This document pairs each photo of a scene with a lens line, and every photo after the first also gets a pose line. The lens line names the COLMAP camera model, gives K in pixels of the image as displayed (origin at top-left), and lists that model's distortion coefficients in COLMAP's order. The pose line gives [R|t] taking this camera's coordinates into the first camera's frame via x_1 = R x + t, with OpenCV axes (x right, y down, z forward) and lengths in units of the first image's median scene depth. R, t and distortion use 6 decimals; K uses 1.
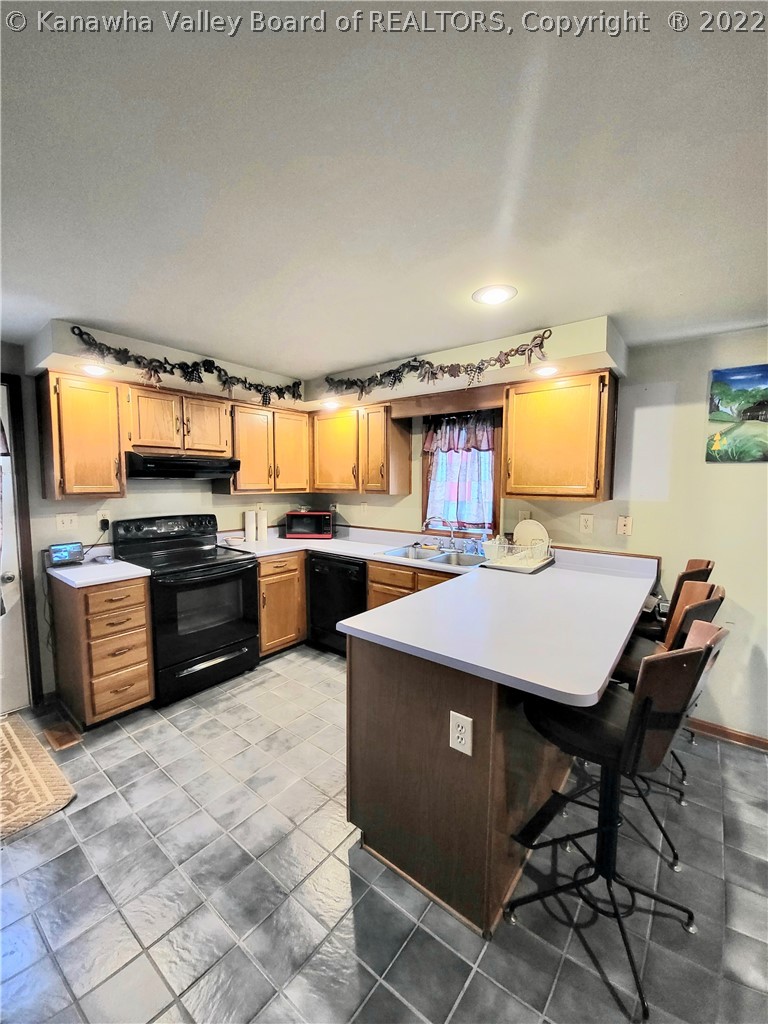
lens RADIAL K [[409.2, 0, 382.2], [0, 409.2, 513.2], [0, 0, 1]] dist [-0.016811, -0.001124]
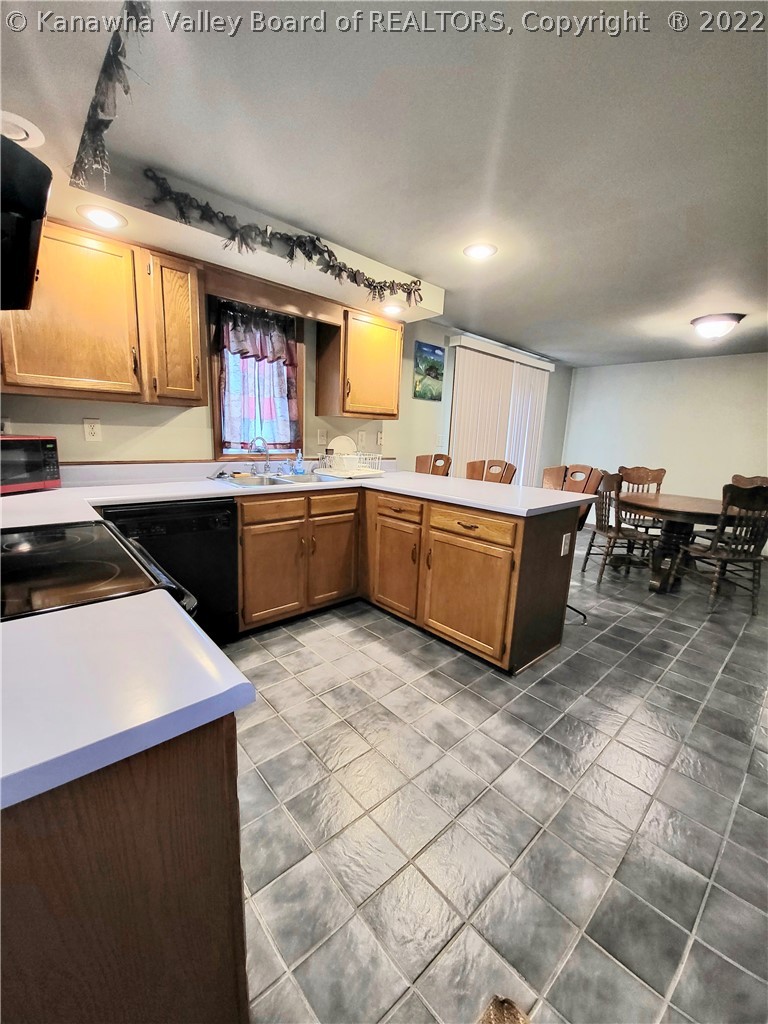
lens RADIAL K [[409.2, 0, 381.8], [0, 409.2, 512.3], [0, 0, 1]] dist [-0.016811, -0.001124]
pose [[0.168289, -0.174914, 0.970095, -0.958222], [0.047774, 0.984422, 0.169210, 0.047286], [-0.984579, 0.017870, 0.174023, 0.876932]]
